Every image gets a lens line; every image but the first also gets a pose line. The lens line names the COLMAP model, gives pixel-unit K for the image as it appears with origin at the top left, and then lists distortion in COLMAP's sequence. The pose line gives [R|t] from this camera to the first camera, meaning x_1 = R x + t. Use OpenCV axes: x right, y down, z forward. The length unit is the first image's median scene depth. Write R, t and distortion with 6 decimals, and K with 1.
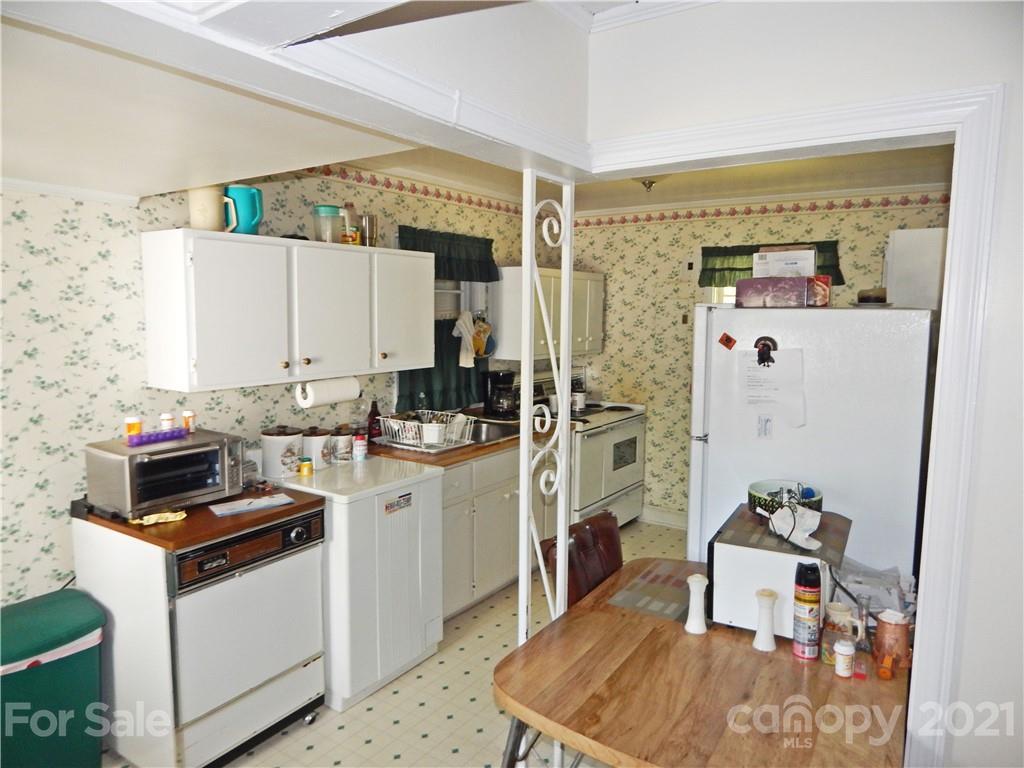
lens RADIAL K [[689.8, 0, 512.0], [0, 689.8, 384.0], [0, 0, 1]] dist [0.005036, -0.002689]
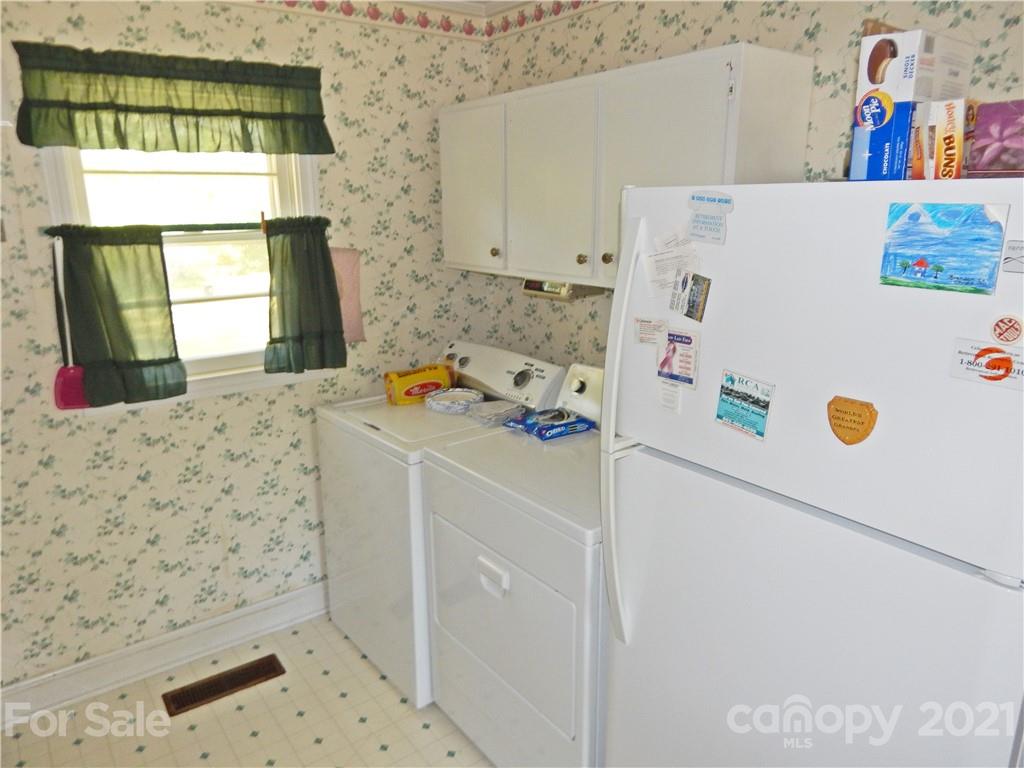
lens RADIAL K [[719.5, 0, 522.0], [0, 719.5, 380.7], [0, 0, 1]] dist [-0.003567, 0.001383]
pose [[0.314176, -0.244209, 0.917418, -0.058548], [0.121722, 0.968735, 0.216185, -0.068105], [-0.941529, 0.043749, 0.334079, 0.632589]]
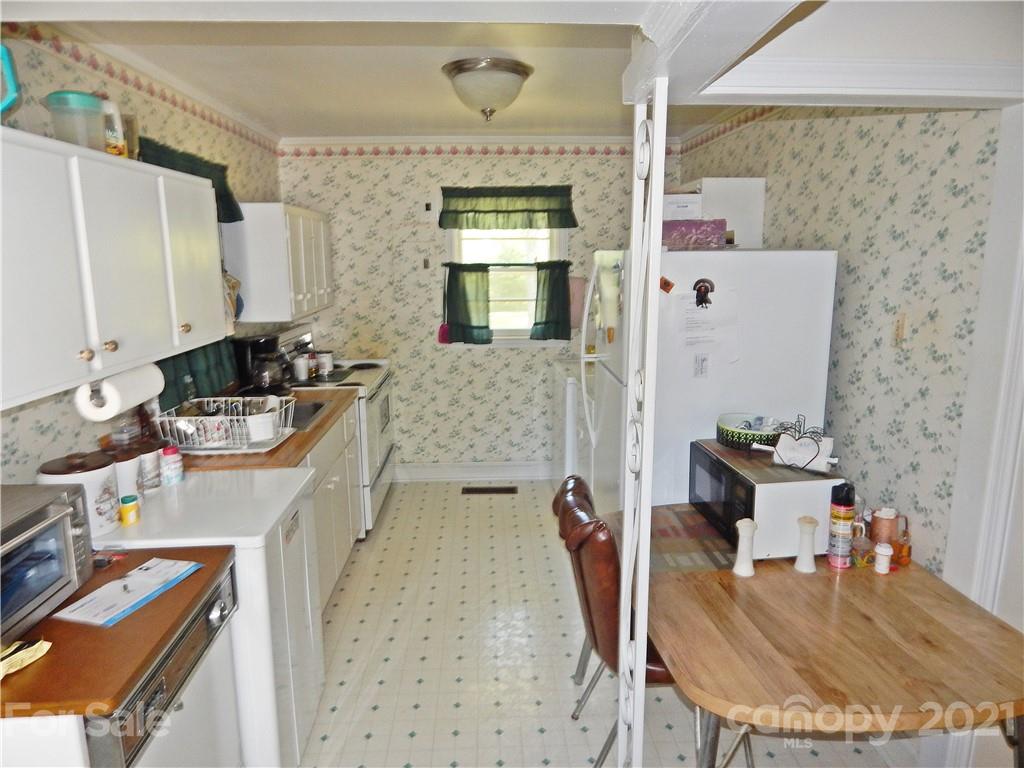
lens RADIAL K [[689.8, 0, 512.0], [0, 689.8, 384.0], [0, 0, 1]] dist [0.005036, -0.002689]
pose [[0.799674, -0.131818, 0.585786, -0.251753], [0.084027, 0.990572, 0.108199, -0.025384], [-0.594525, -0.037302, 0.803211, 0.178235]]
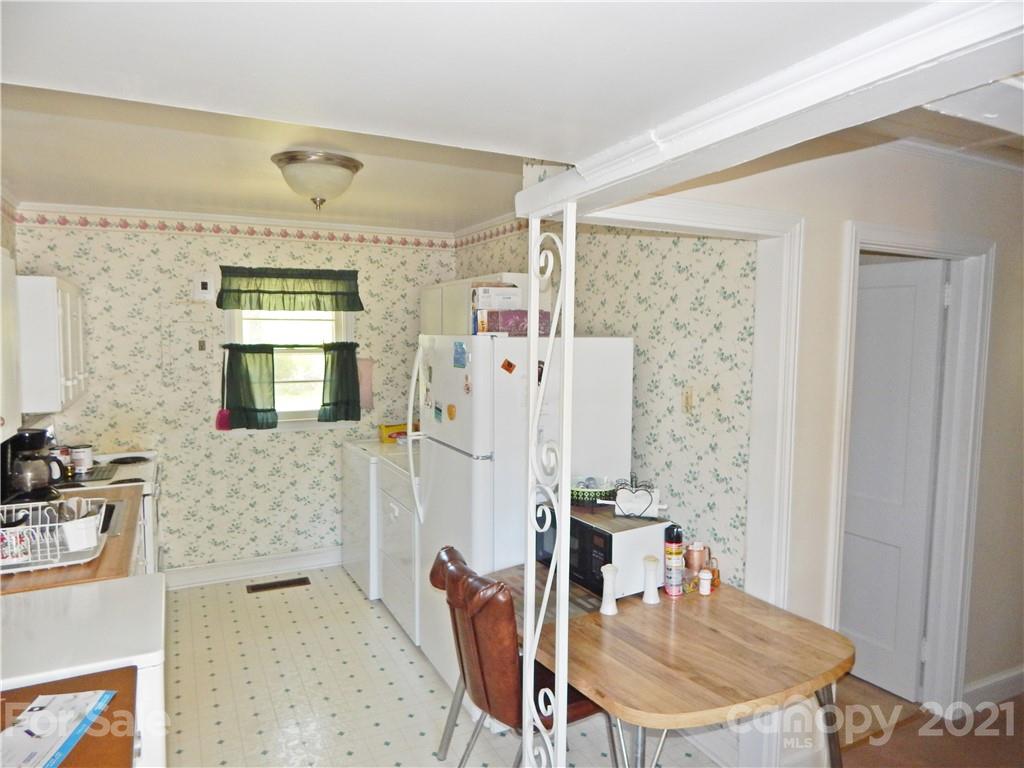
lens RADIAL K [[694.0, 0, 520.8], [0, 694.0, 378.5], [0, 0, 1]] dist [0.000144, -0.003632]
pose [[0.477808, -0.070980, 0.875592, -0.363127], [0.099113, 0.994722, 0.026551, -0.037936], [-0.872855, 0.074096, 0.482321, 0.239444]]
